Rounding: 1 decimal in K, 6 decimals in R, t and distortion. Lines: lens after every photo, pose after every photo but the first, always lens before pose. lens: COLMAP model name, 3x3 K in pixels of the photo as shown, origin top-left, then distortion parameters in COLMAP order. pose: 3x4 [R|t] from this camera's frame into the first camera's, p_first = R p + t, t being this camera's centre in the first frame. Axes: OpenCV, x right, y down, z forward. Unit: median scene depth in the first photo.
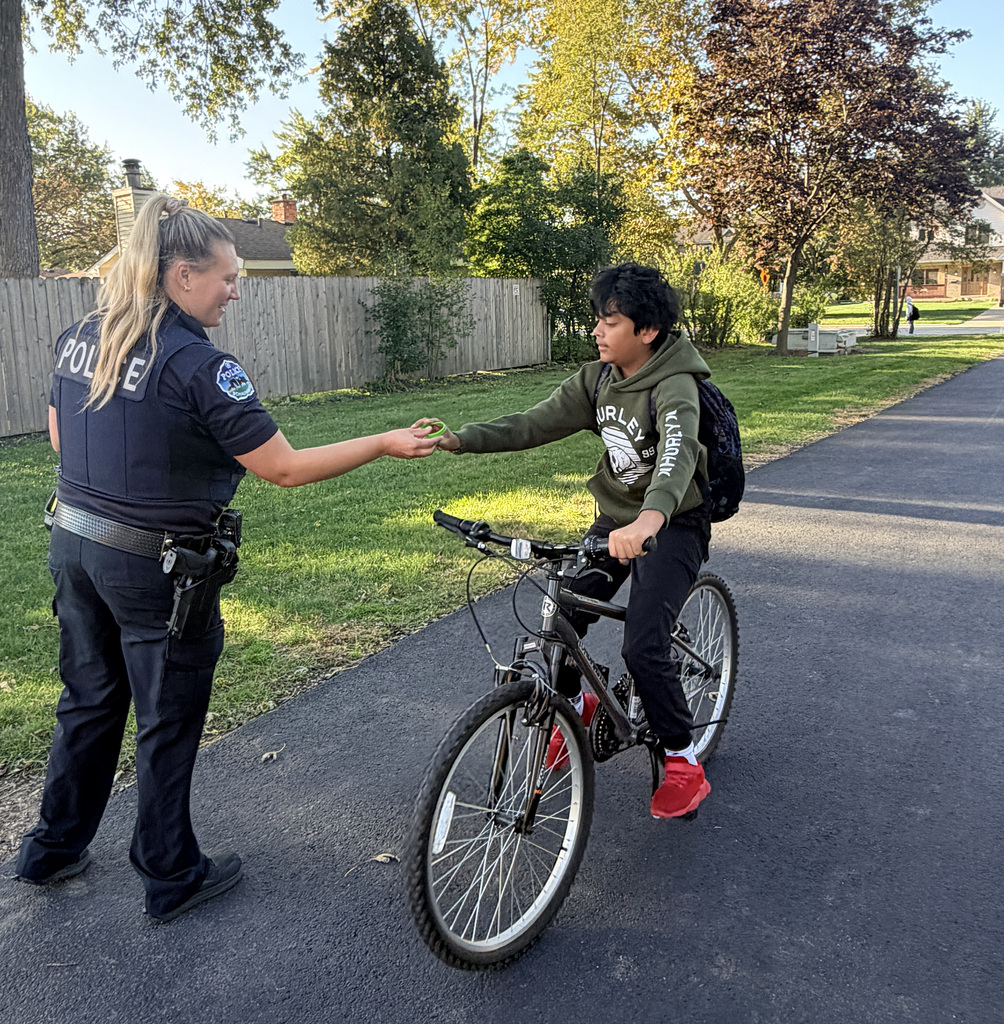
lens RADIAL K [[912.9, 0, 500.5], [0, 912.9, 447.8], [0, 0, 1]] dist [0.000076, 0.003517]
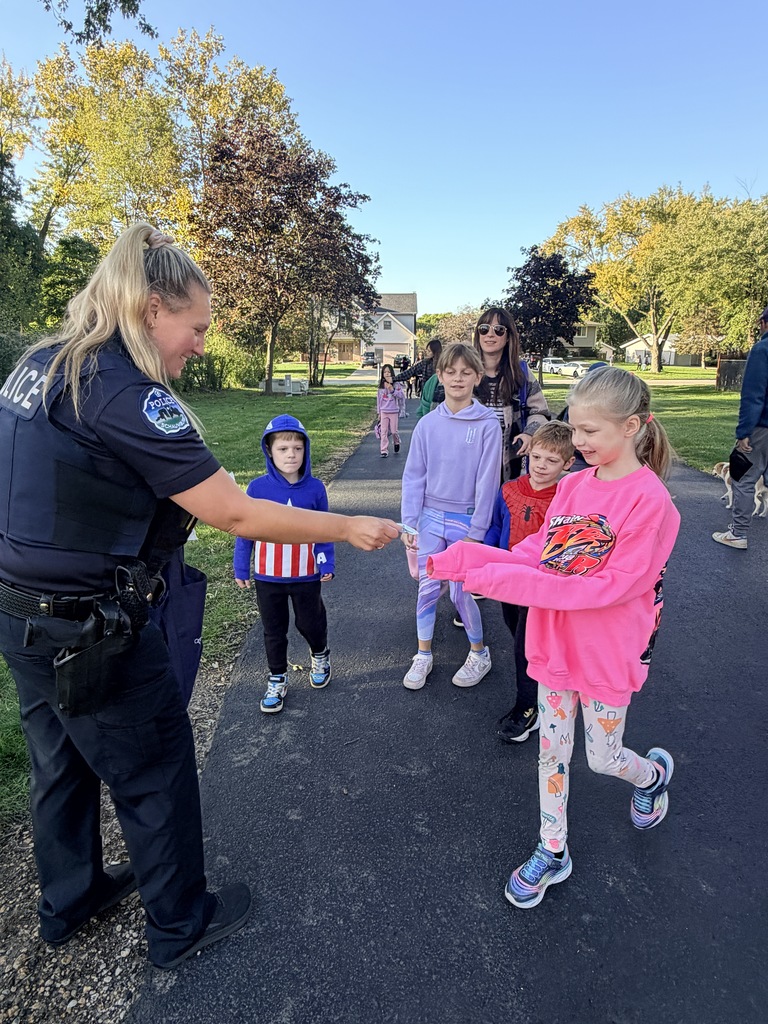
lens RADIAL K [[627.3, 0, 380.4], [0, 627.3, 505.0], [0, 0, 1]] dist [-0.003853, 0.001469]
pose [[0.854495, -0.087925, 0.511965, -0.082648], [0.053575, 0.995232, 0.081504, 0.004396], [-0.516690, -0.042216, 0.855131, 0.002733]]
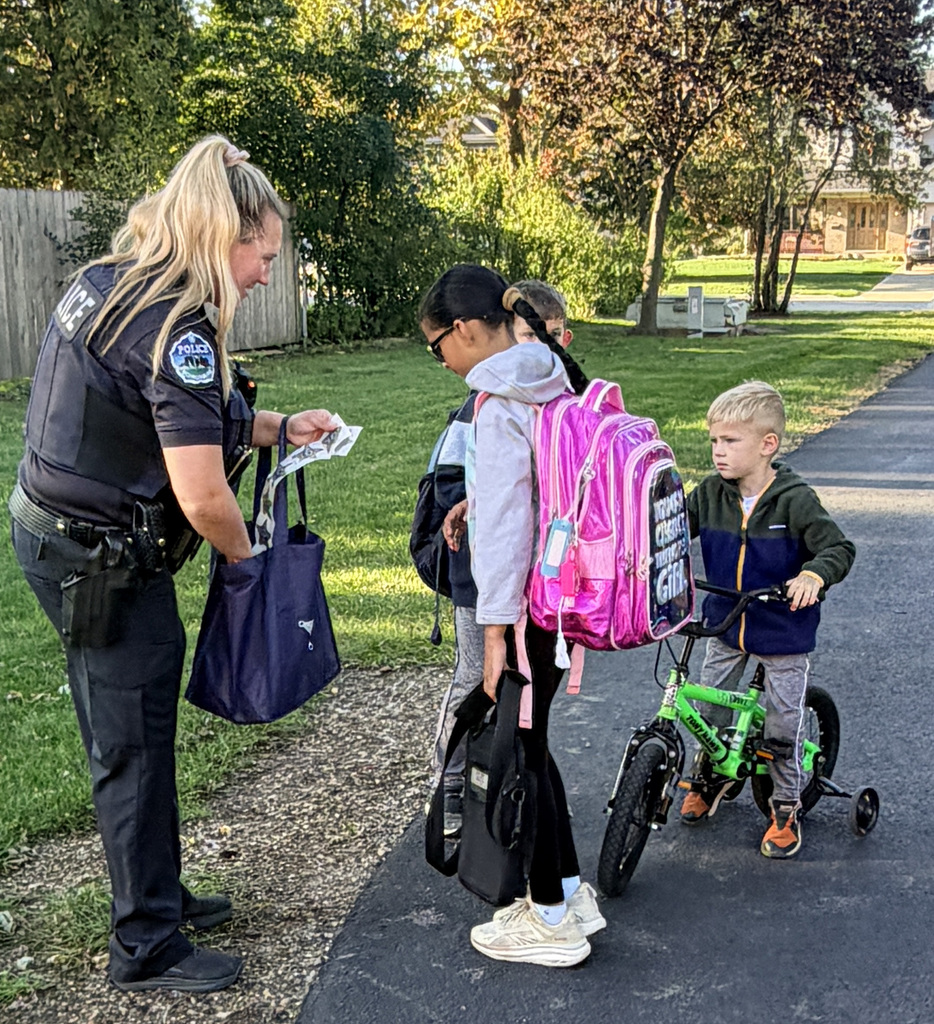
lens RADIAL K [[1660.3, 0, 499.5], [0, 1660.3, 678.5], [0, 0, 1]] dist [-0.005841, 0.000000]
pose [[0.962139, -0.044110, 0.268965, -0.113158], [0.018156, 0.994998, 0.098233, 0.020820], [-0.271953, -0.089630, 0.958127, -0.105300]]
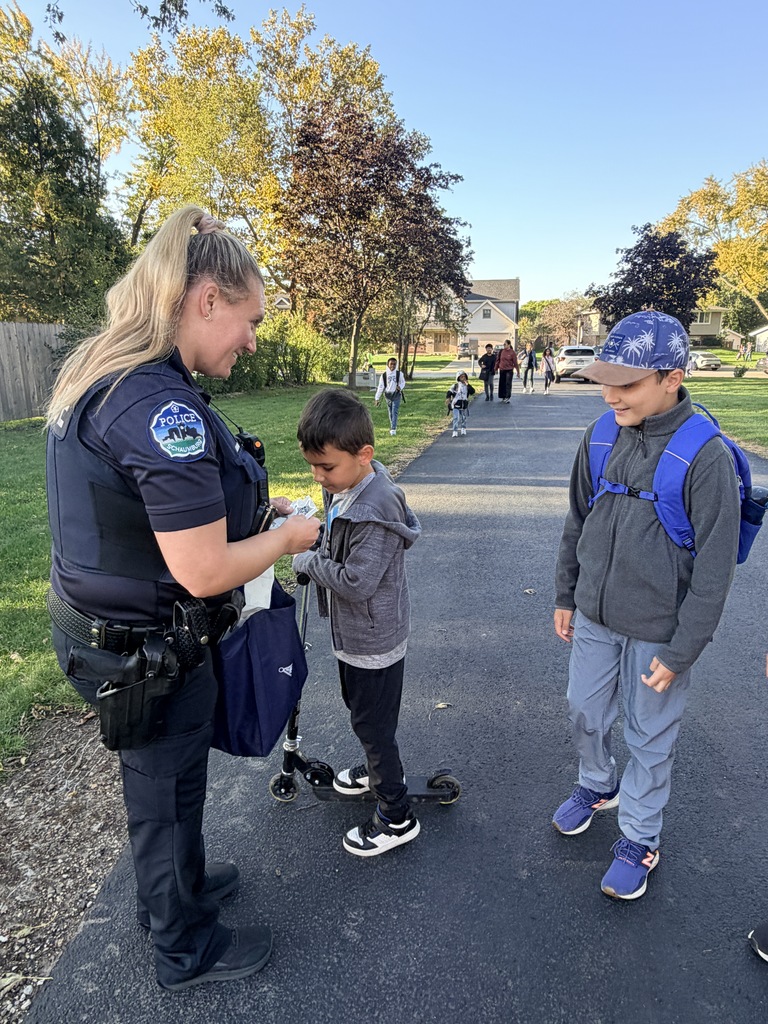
lens RADIAL K [[657.1, 0, 391.3], [0, 657.1, 510.5], [0, 0, 1]] dist [-0.003491, 0.002471]
pose [[0.915814, -0.071583, 0.395172, -0.061860], [0.040421, 0.995420, 0.086637, 0.001644], [-0.399564, -0.063370, 0.914513, 0.003686]]
